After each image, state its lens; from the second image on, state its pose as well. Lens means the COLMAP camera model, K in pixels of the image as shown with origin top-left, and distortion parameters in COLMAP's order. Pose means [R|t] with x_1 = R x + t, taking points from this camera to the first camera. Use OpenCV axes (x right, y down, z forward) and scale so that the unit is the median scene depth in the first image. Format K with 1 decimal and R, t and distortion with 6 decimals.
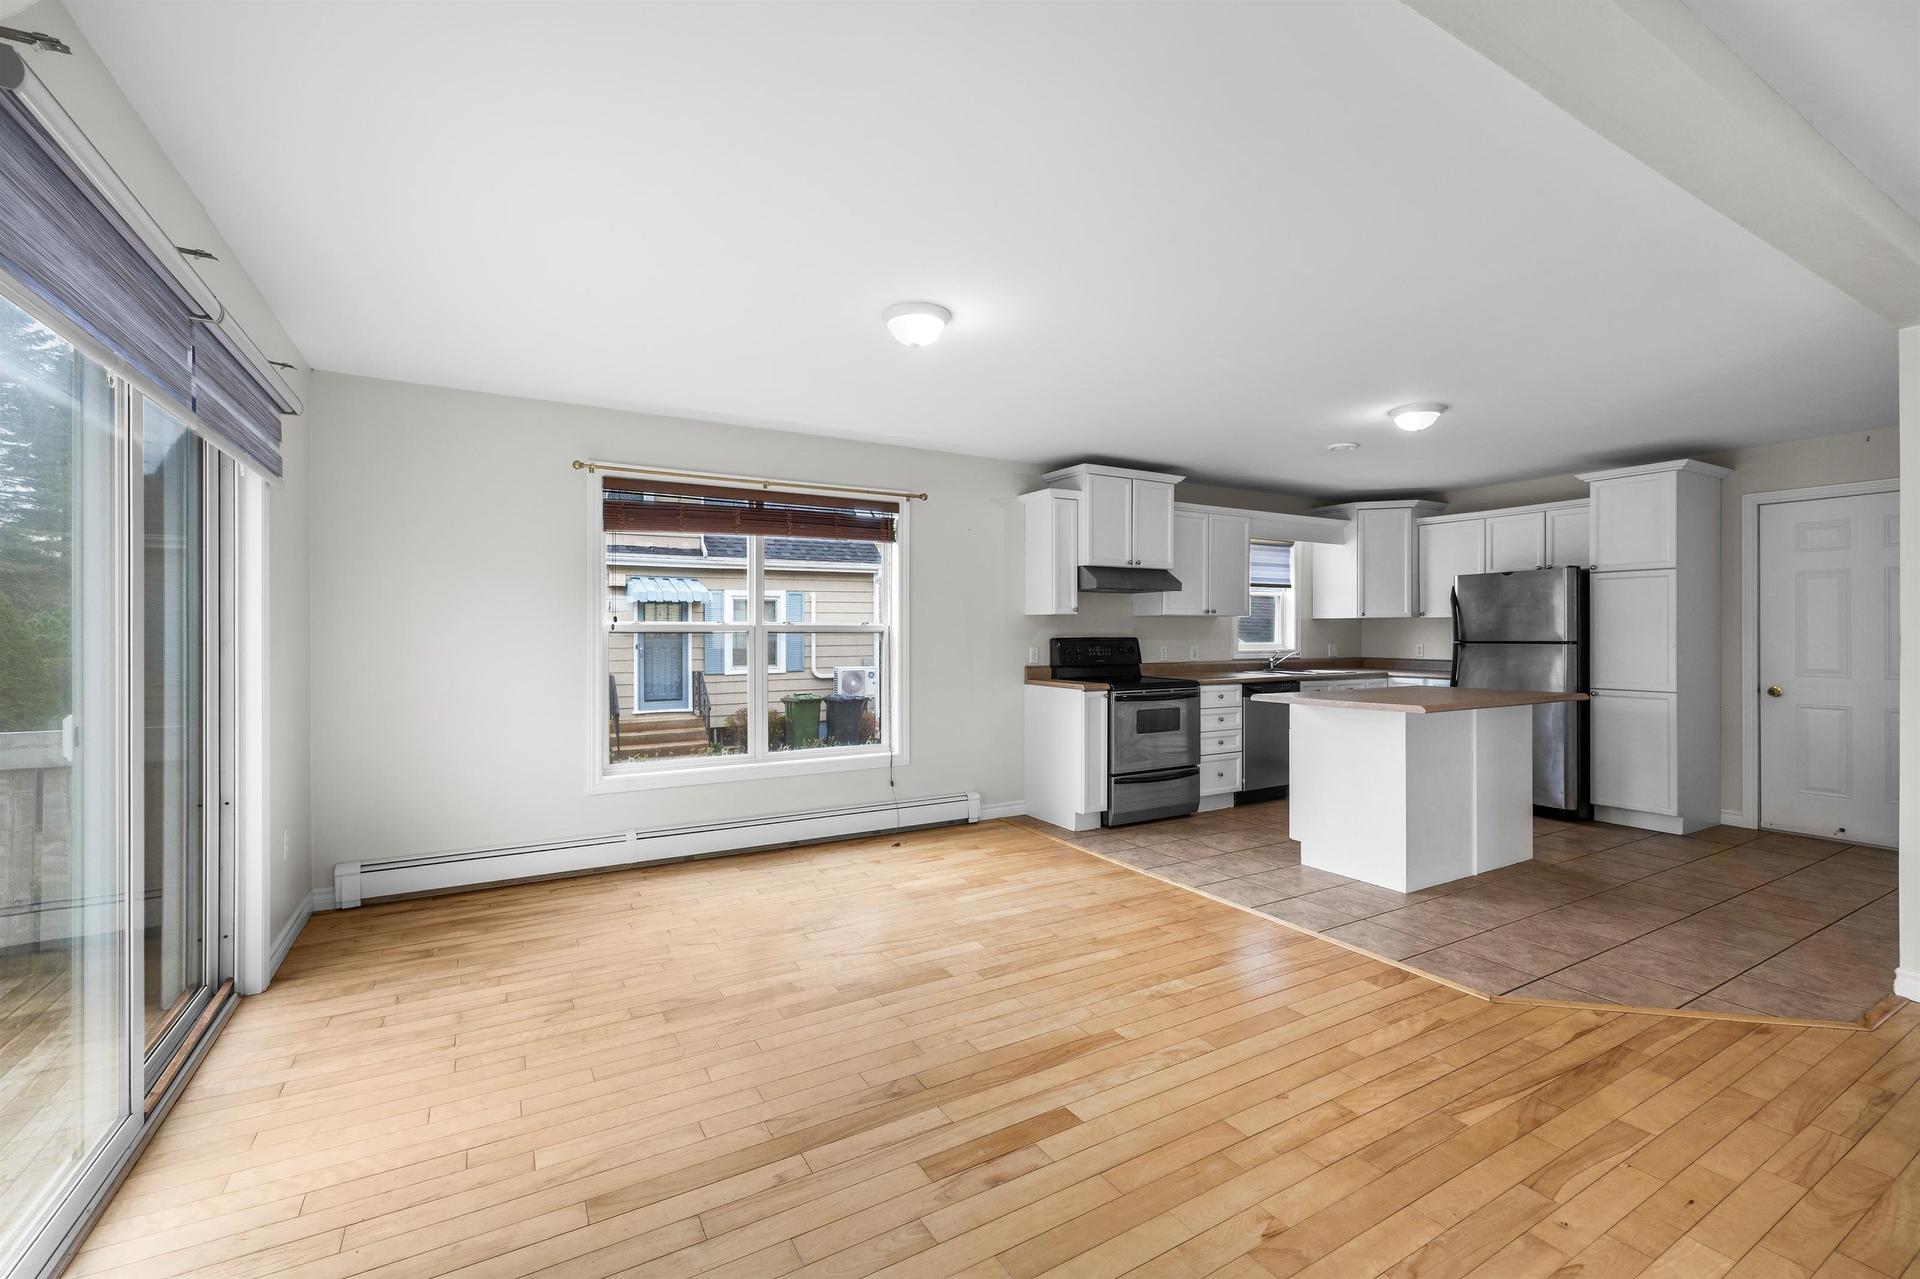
lens RADIAL K [[798.9, 0, 961.5], [0, 798.9, 633.0], [0, 0, 1]] dist [0.008192, 0.000290]
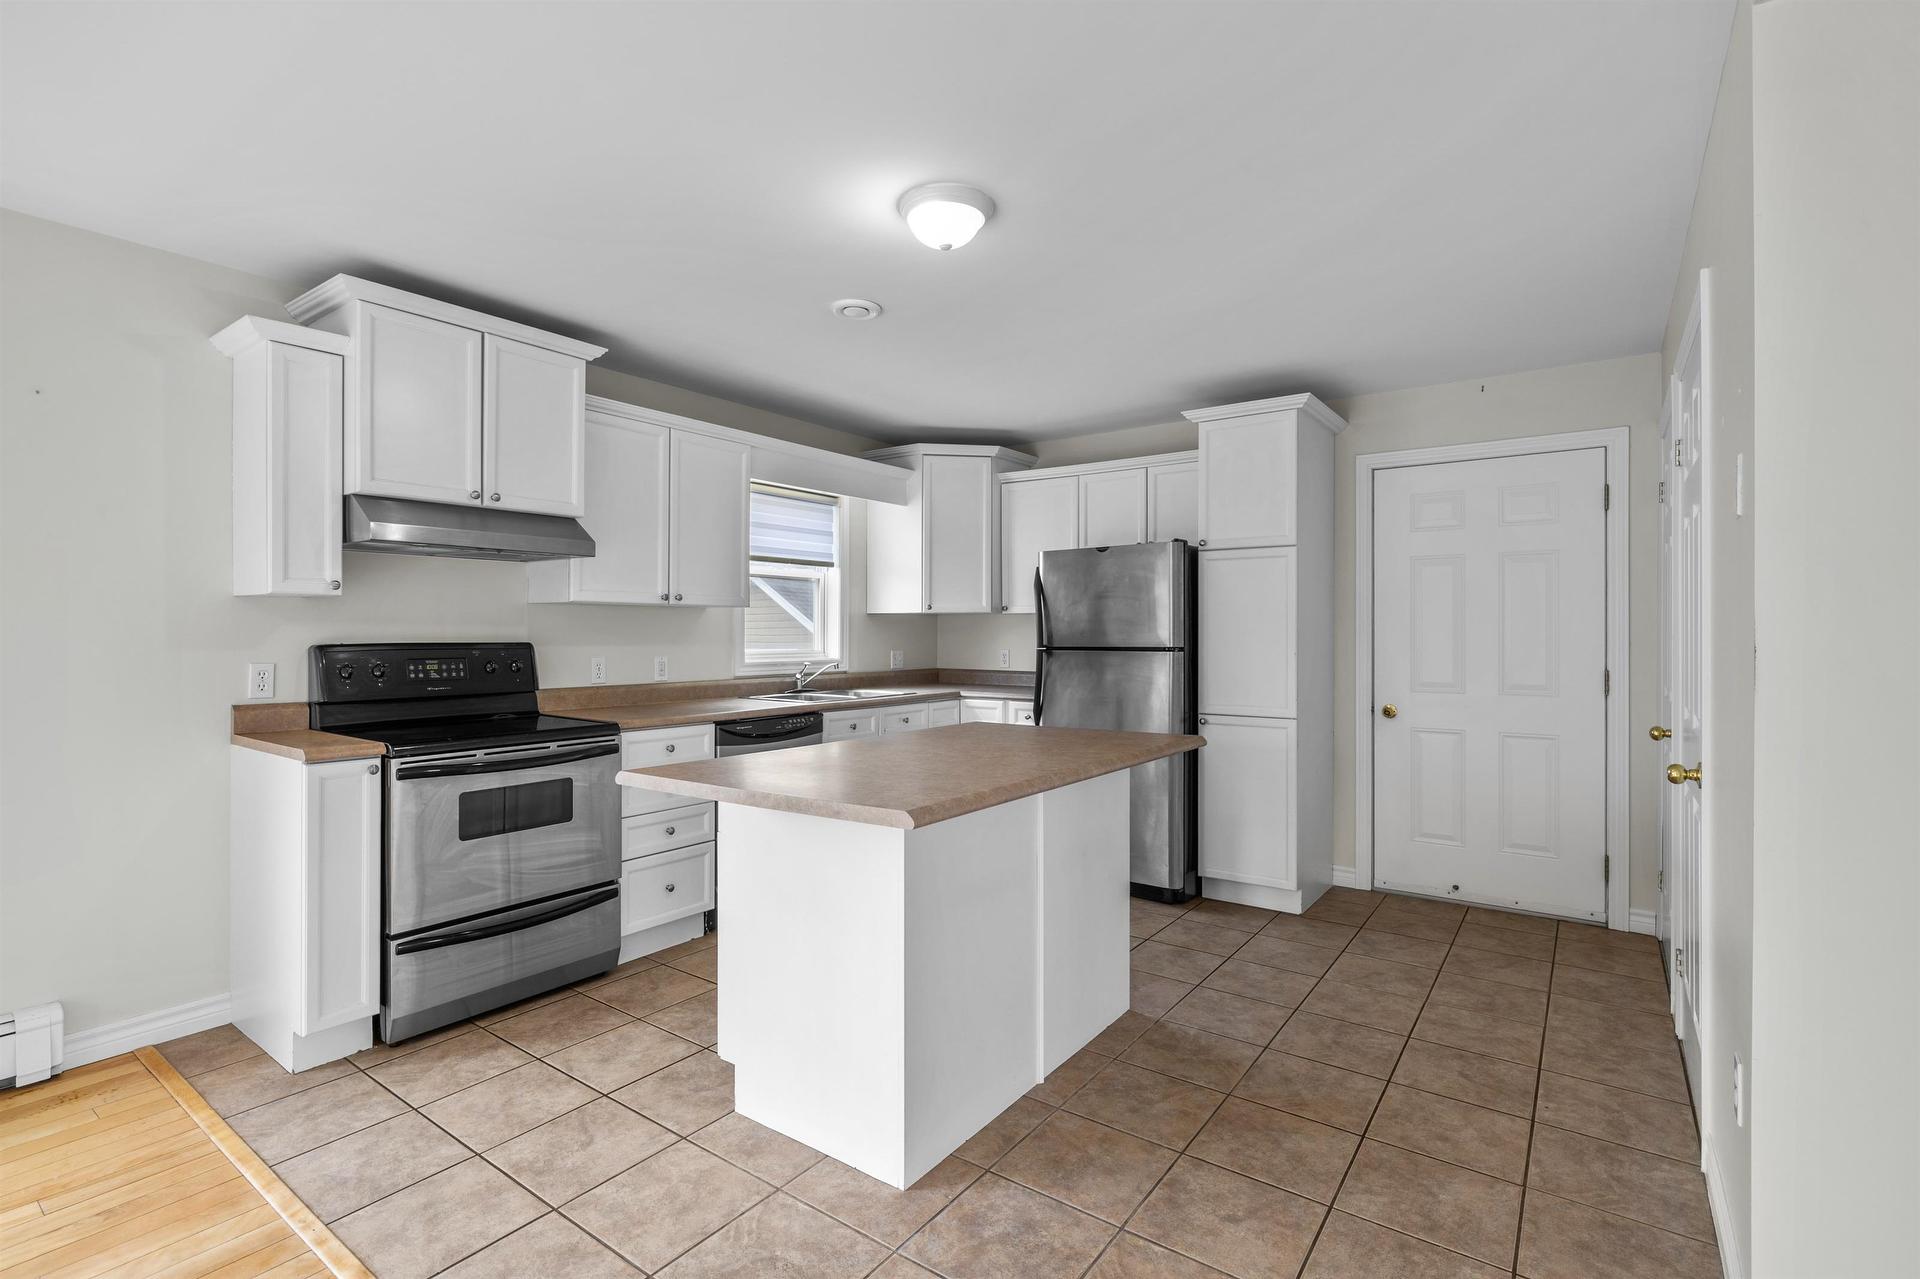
lens RADIAL K [[883.1, 0, 960.0], [0, 883.1, 639.5], [0, 0, 1]] dist [0.000778, 0.000051]
pose [[0.912028, -0.001135, 0.410126, 0.263343], [-0.001512, 0.999980, 0.006130, -0.000784], [-0.410125, -0.006210, 0.912008, 0.364900]]
